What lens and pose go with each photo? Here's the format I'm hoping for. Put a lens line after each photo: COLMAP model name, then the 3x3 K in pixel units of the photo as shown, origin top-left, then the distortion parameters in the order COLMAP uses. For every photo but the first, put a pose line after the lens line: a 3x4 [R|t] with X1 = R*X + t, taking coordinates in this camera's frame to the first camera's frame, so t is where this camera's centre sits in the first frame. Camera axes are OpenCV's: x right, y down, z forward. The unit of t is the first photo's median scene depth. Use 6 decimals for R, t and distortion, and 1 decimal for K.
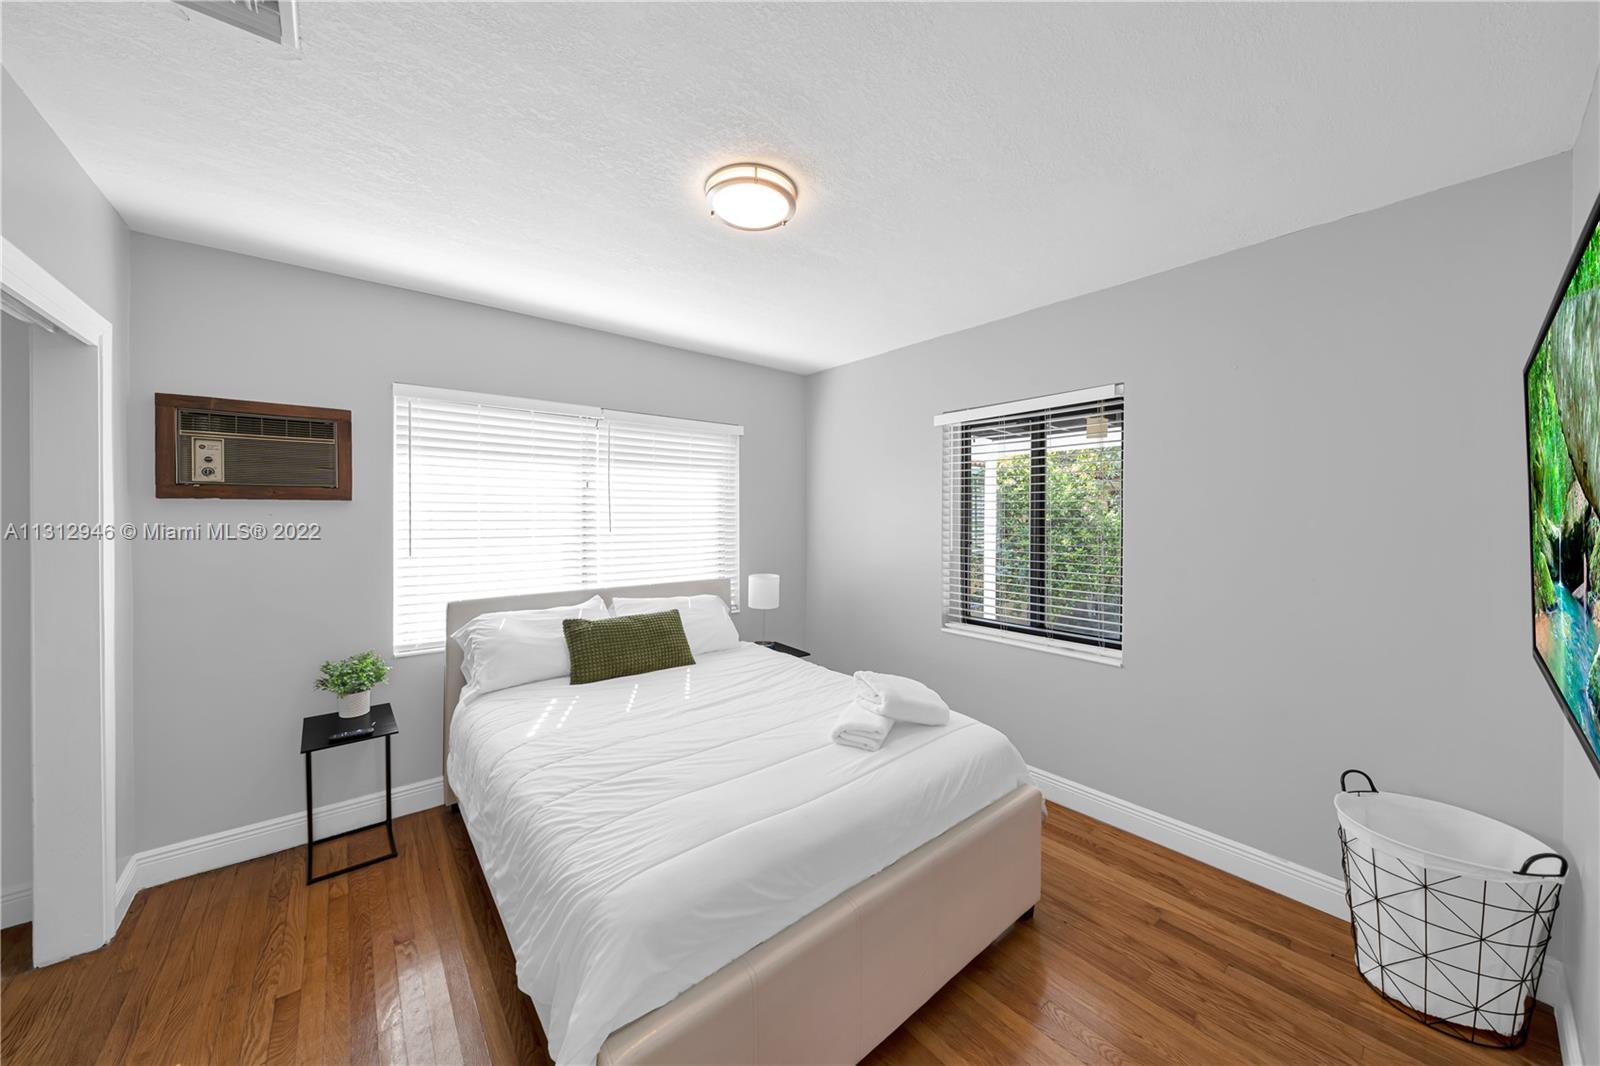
lens RADIAL K [[547.0, 0, 803.9], [0, 547.0, 521.7], [0, 0, 1]] dist [-0.006524, 0.000112]
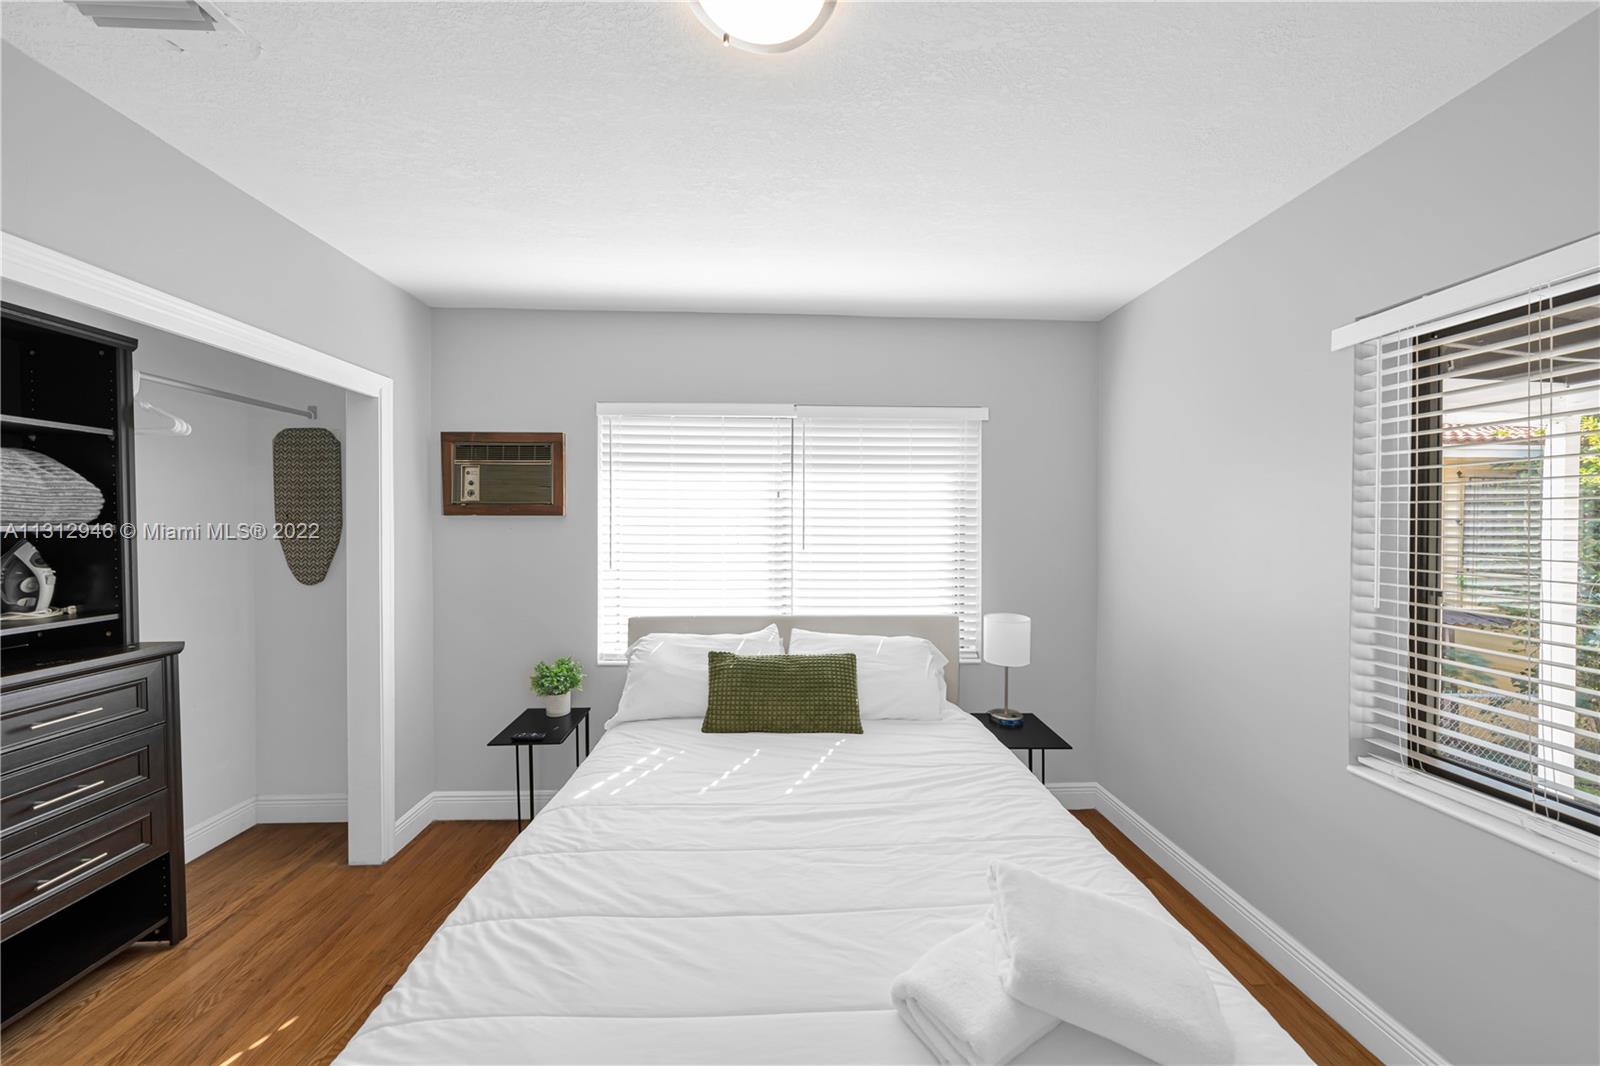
lens RADIAL K [[547.0, 0, 797.4], [0, 547.0, 535.2], [0, 0, 1]] dist [-0.006524, 0.000112]
pose [[0.794626, 0.009773, -0.607020, 0.197864], [-0.009359, 0.999949, 0.003848, -0.008573], [0.607027, 0.002623, 0.794677, 0.411970]]
